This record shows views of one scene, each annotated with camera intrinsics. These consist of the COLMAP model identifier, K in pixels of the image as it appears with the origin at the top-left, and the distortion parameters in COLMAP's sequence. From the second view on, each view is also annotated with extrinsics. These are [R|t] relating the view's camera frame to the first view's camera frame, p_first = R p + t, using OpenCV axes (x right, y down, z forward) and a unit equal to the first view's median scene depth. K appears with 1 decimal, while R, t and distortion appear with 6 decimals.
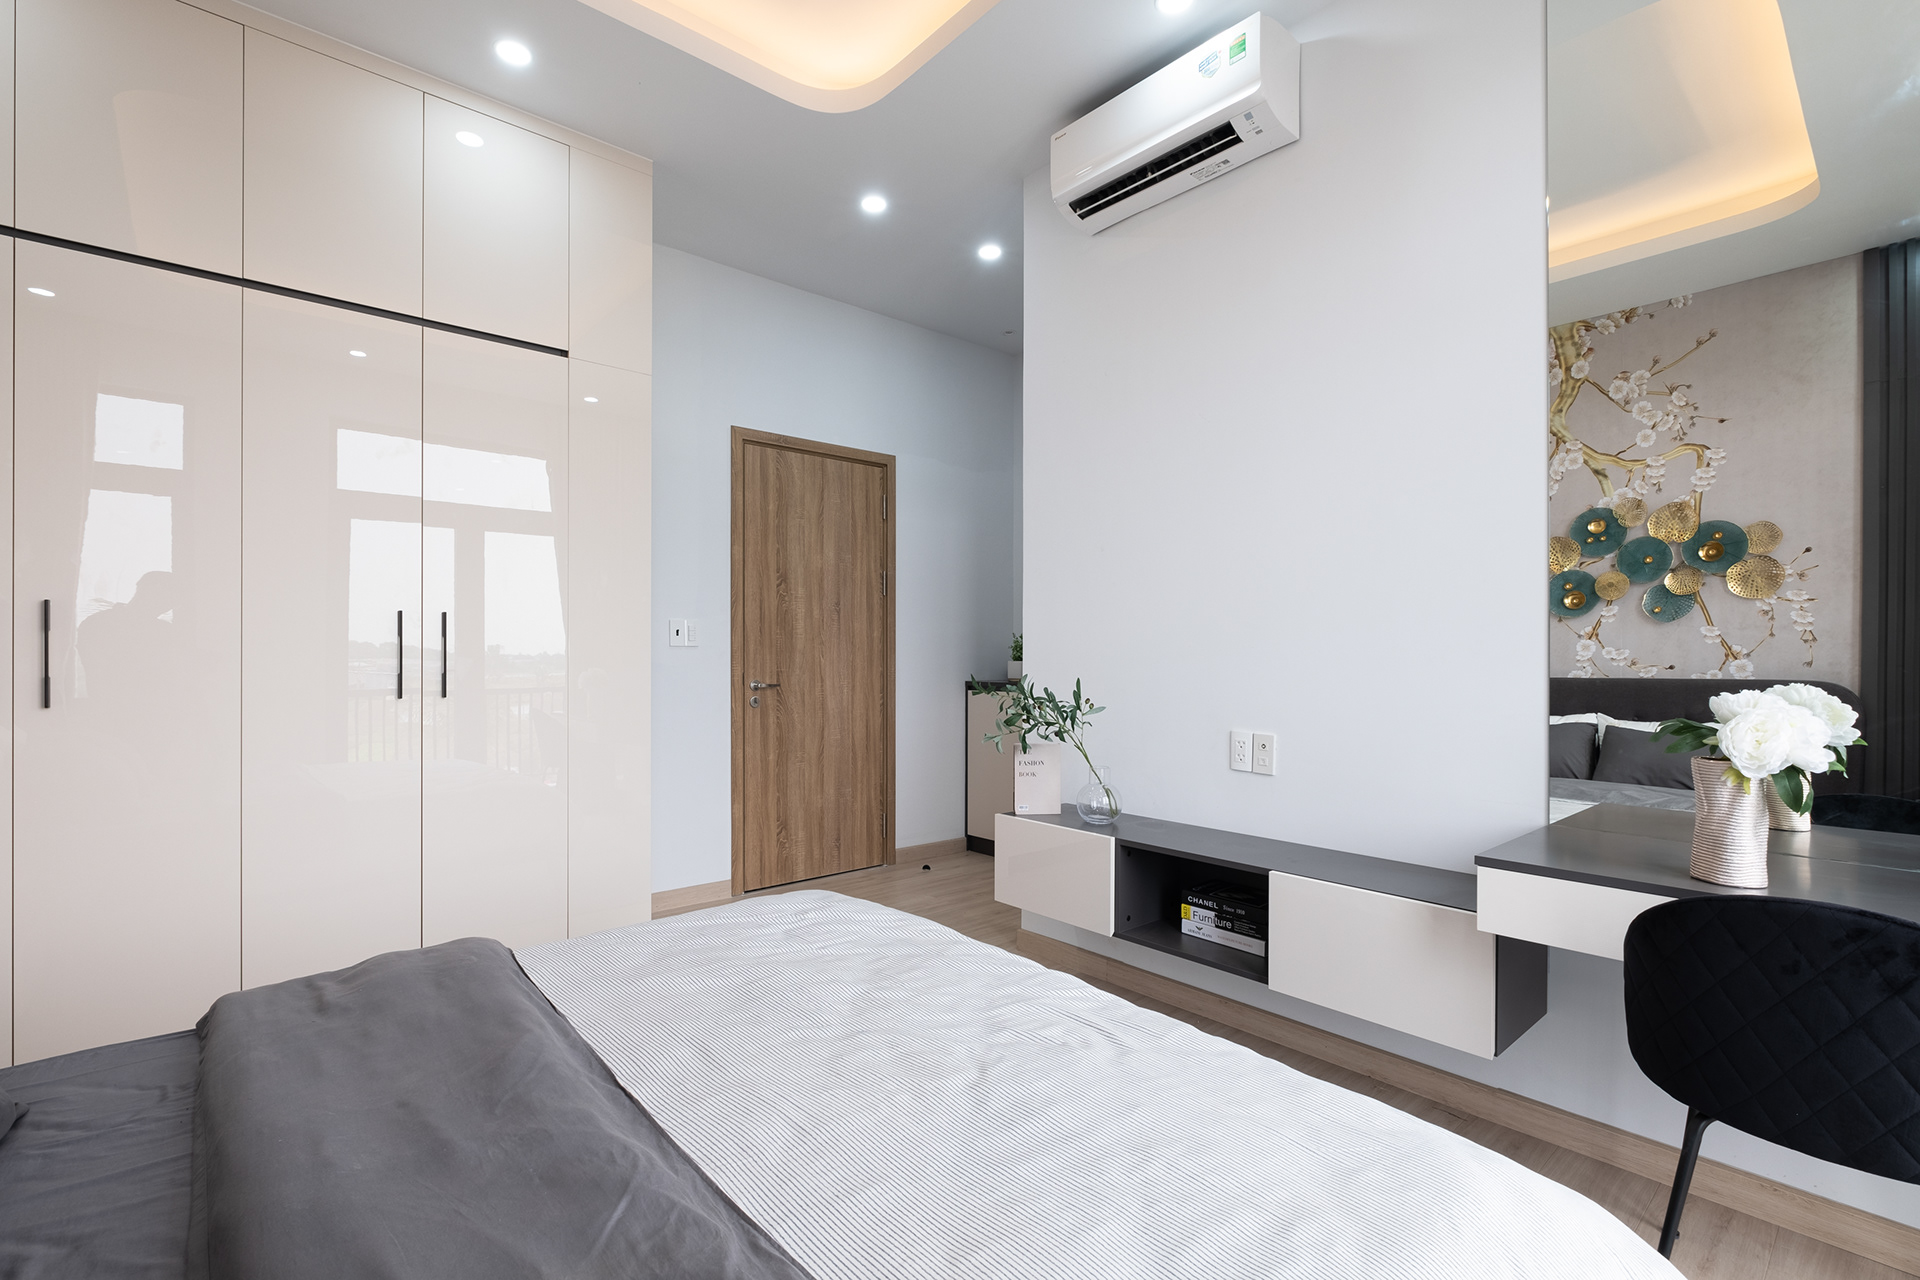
lens RADIAL K [[834.6, 0, 962.3], [0, 834.6, 674.4], [0, 0, 1]] dist [-0.001027, -0.000228]
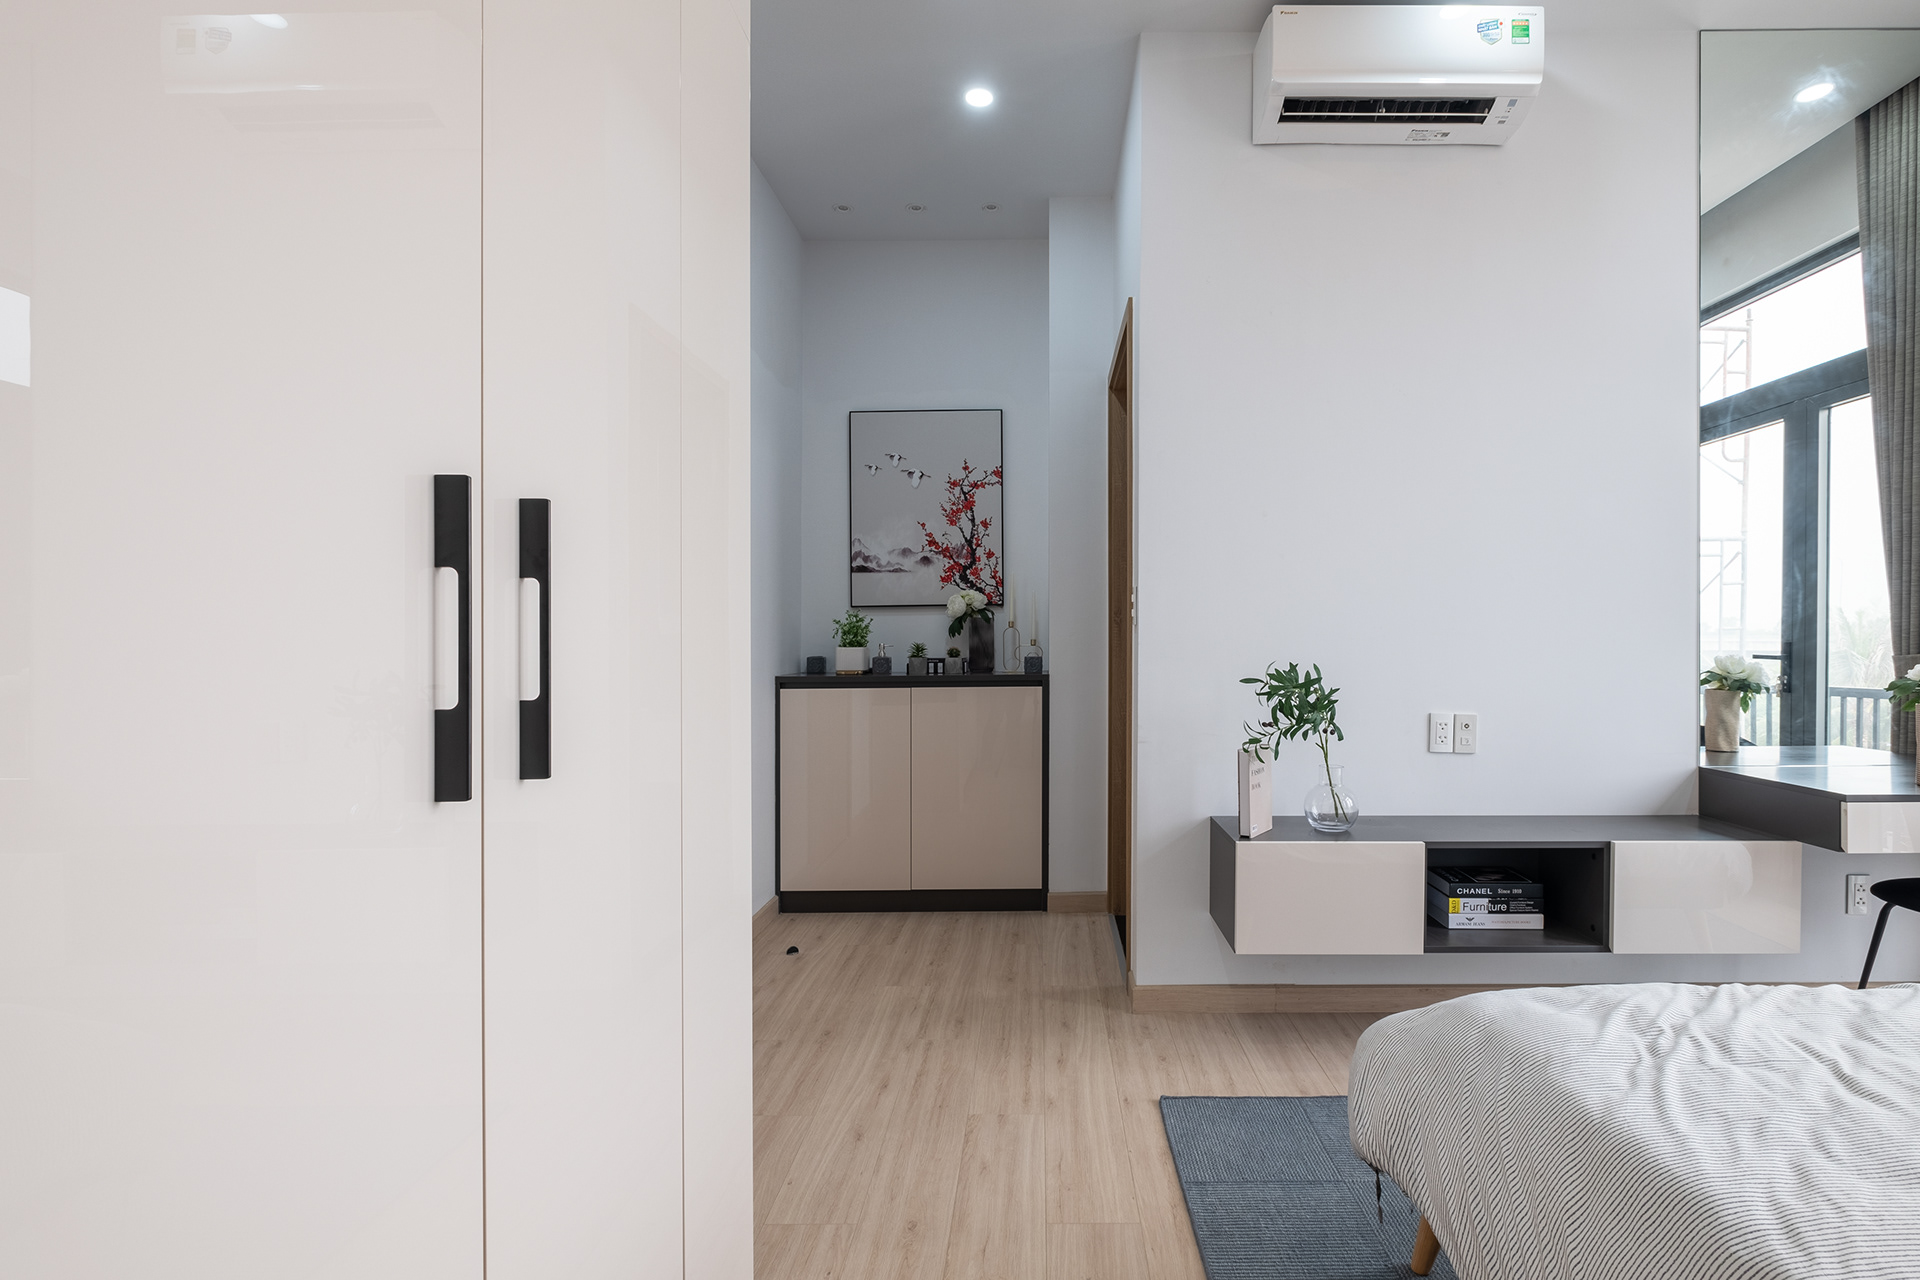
lens RADIAL K [[860.7, 0, 967.7], [0, 860.7, 656.4], [0, 0, 1]] dist [-0.001165, -0.000221]
pose [[0.674250, -0.018743, 0.738265, -0.833477], [0.021676, 0.999749, 0.005585, -0.018022], [-0.738185, 0.012237, 0.674488, 0.749000]]
